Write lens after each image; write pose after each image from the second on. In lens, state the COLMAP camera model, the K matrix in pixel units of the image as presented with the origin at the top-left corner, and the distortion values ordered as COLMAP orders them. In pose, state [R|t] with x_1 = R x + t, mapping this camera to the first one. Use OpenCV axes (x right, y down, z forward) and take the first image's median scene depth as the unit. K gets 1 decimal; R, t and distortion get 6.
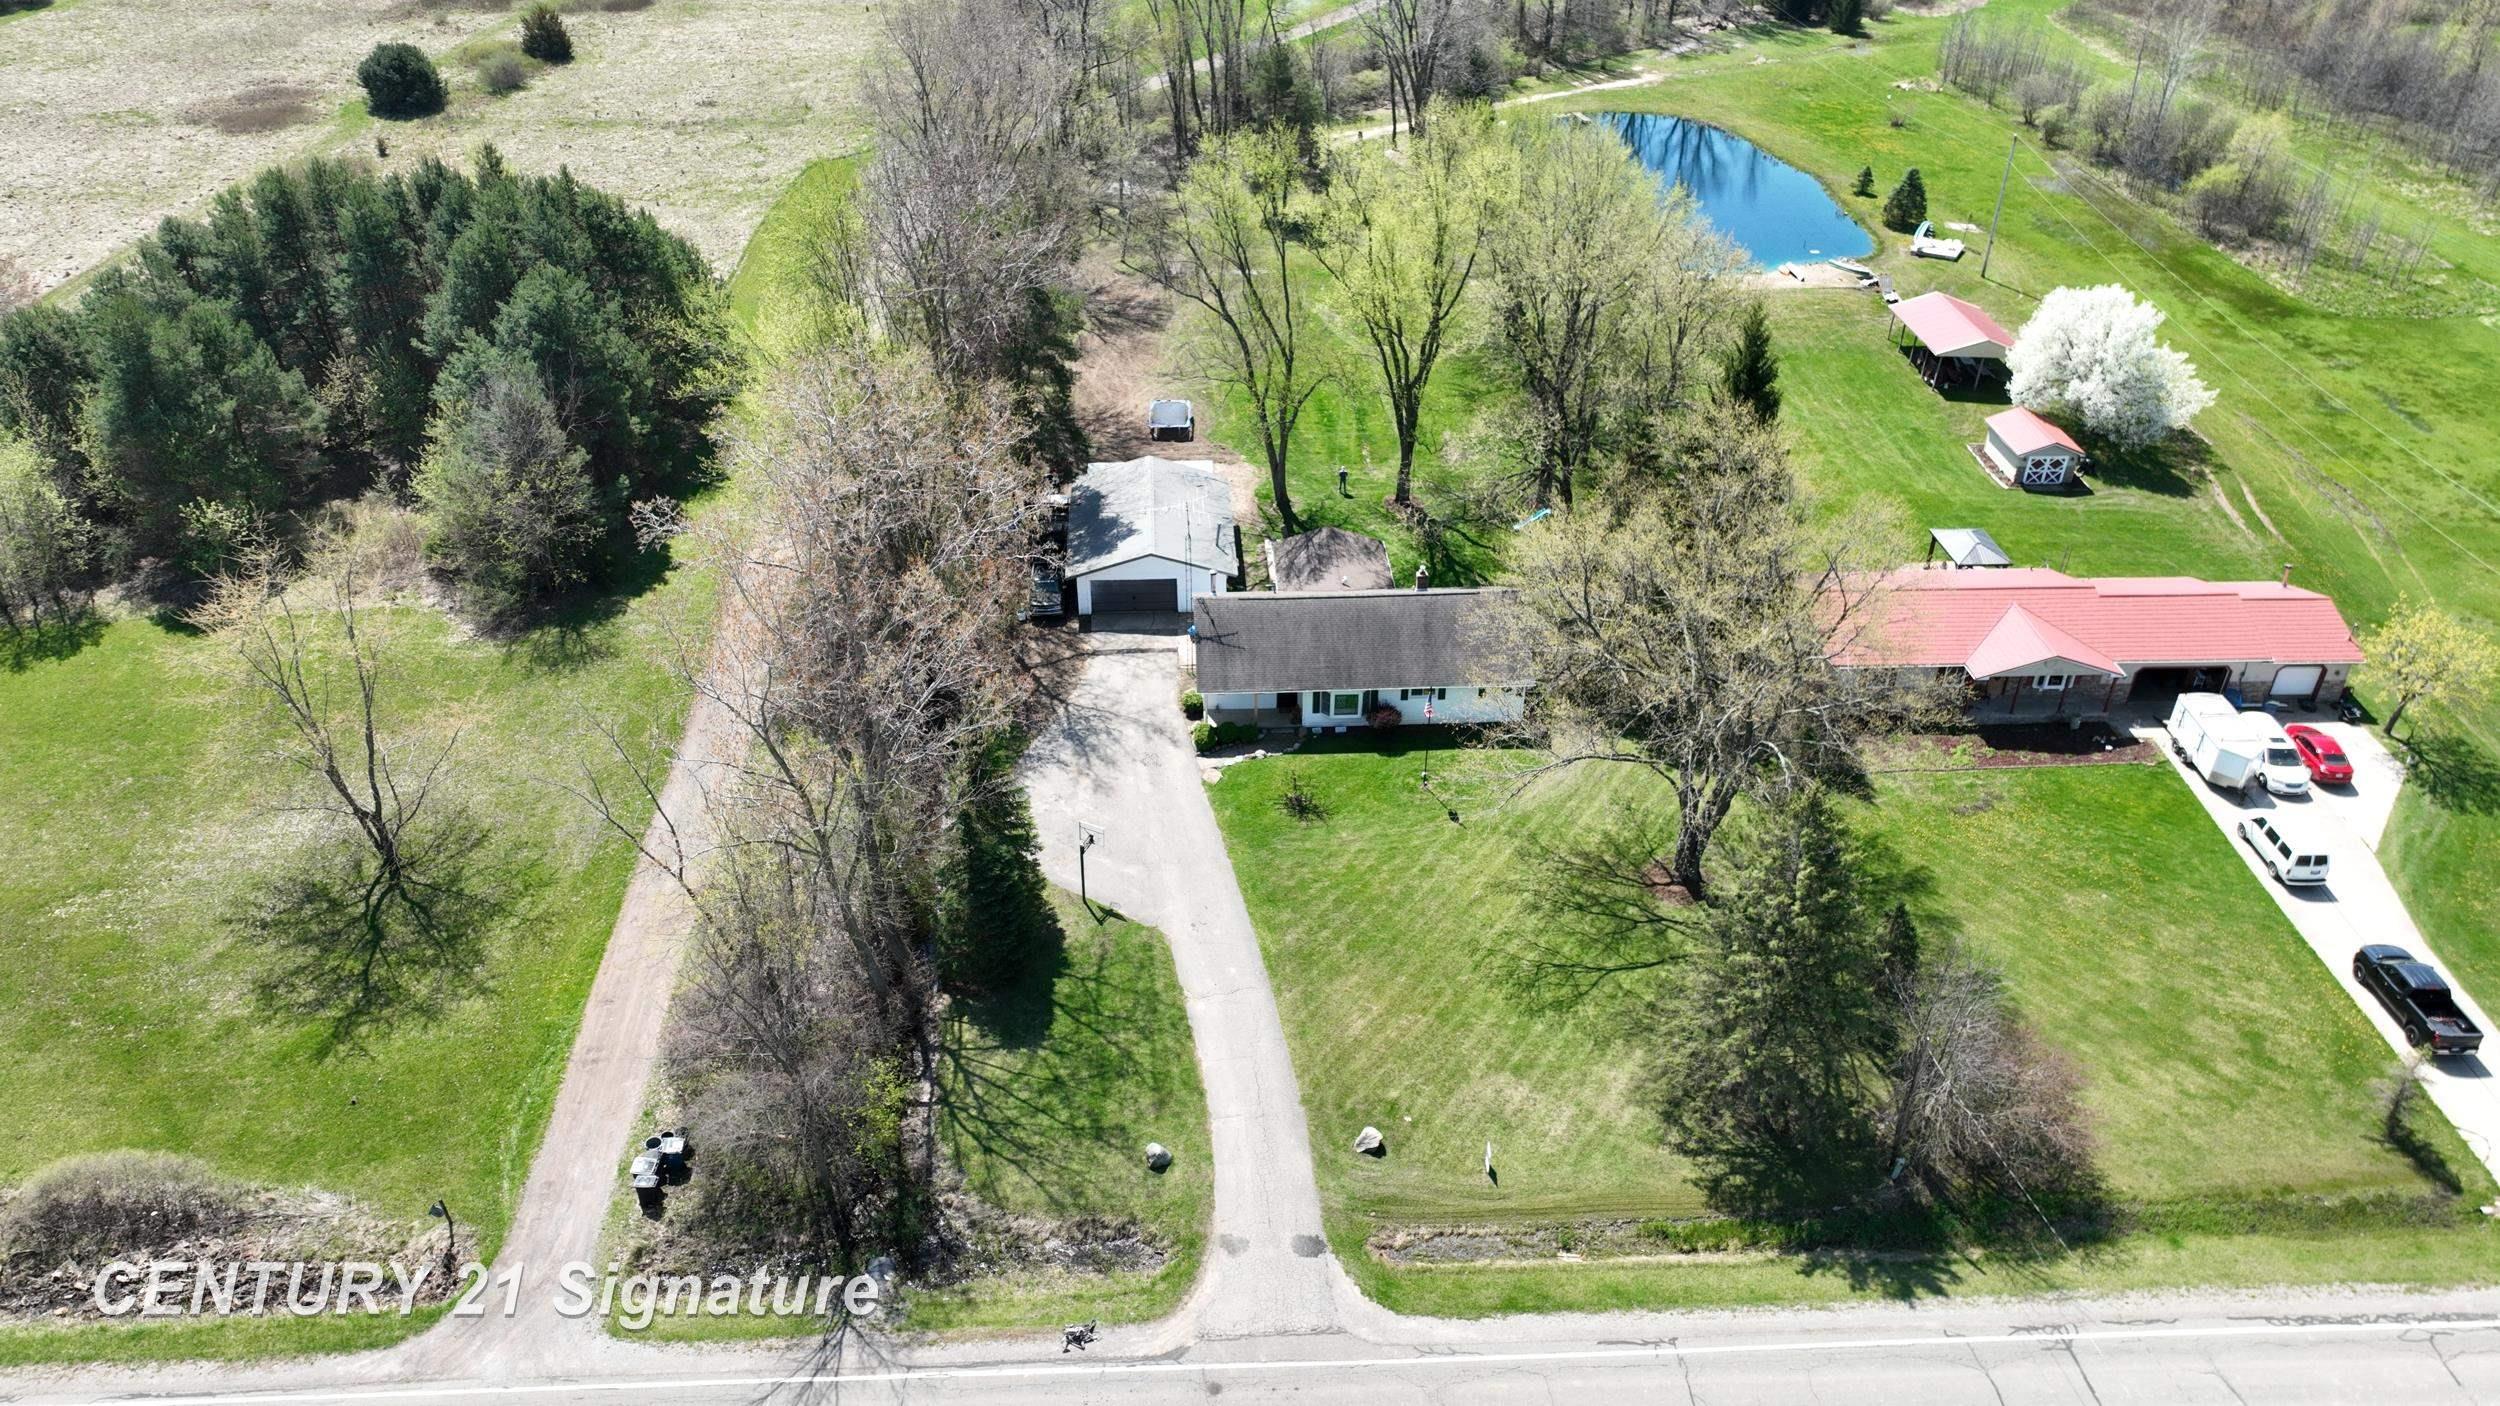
lens RADIAL K [[1759.8, 0, 1252.0], [0, 1759.8, 704.9], [0, 0, 1]] dist [0.000541, 0.017186]
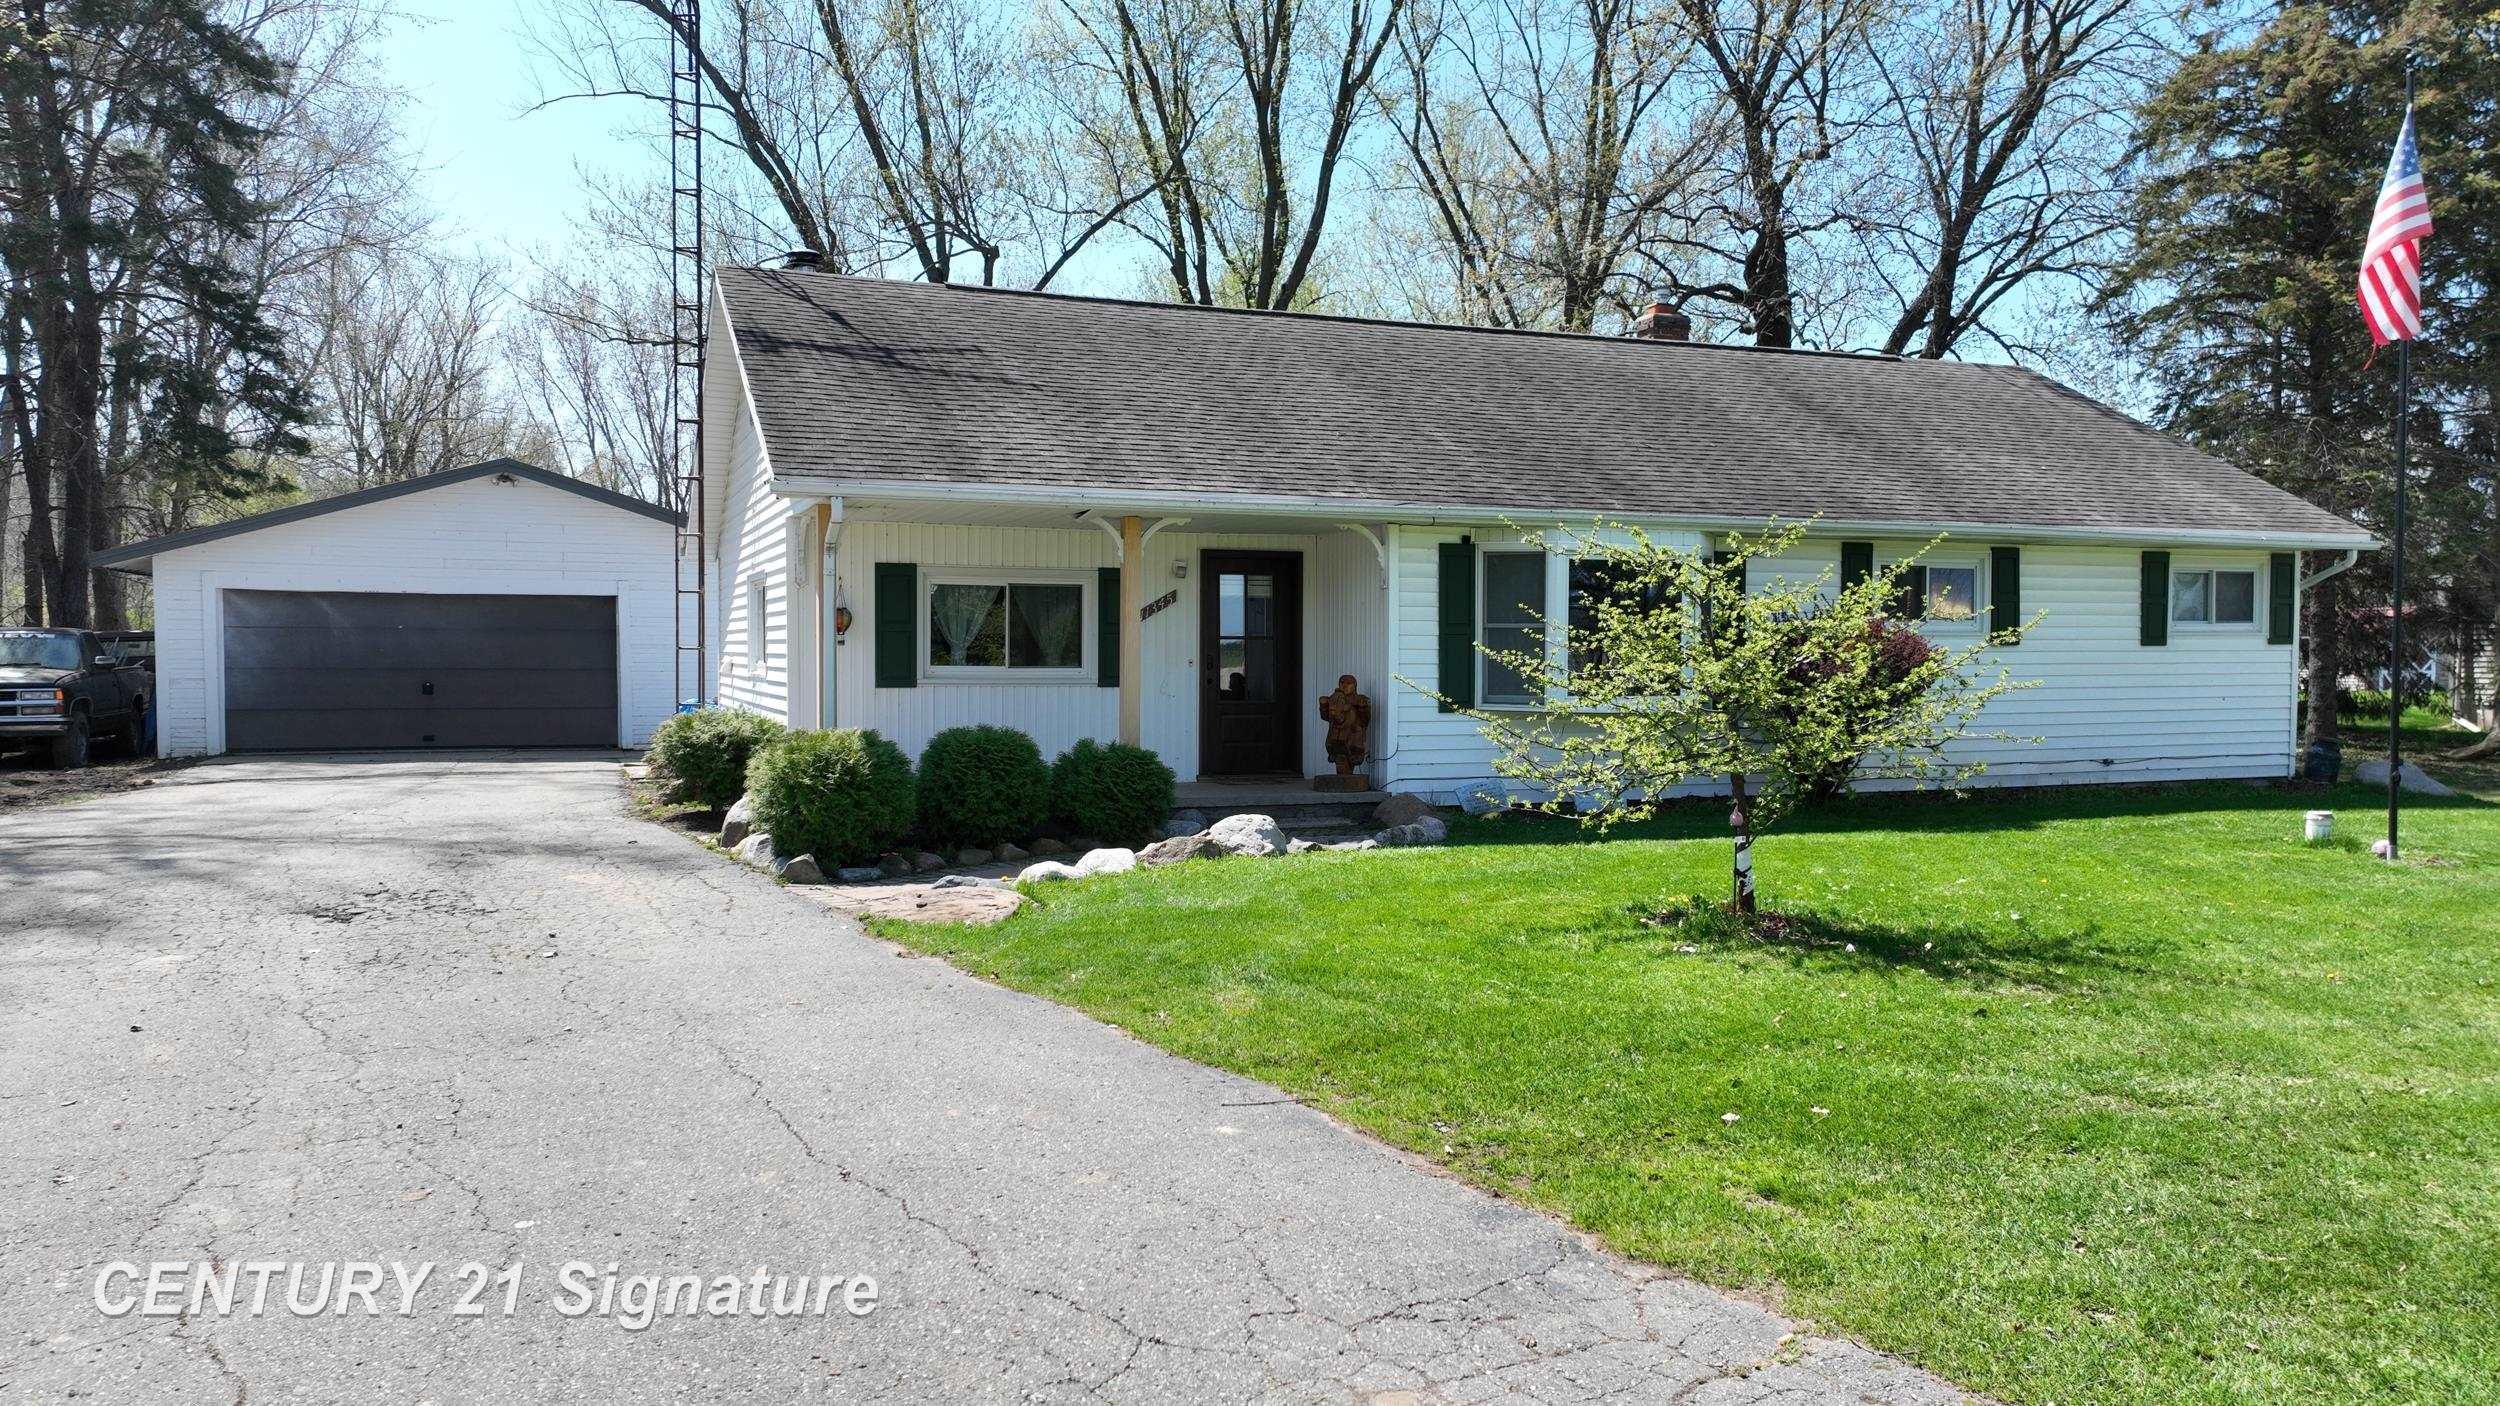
lens RADIAL K [[1759.8, 0, 1255.6], [0, 1759.8, 700.7], [0, 0, 1]] dist [0.000541, 0.017186]
pose [[0.950431, -0.014343, 0.310606, -0.038519], [0.172646, 0.855146, -0.488794, 0.089199], [-0.258602, 0.518189, 0.815233, 0.877397]]
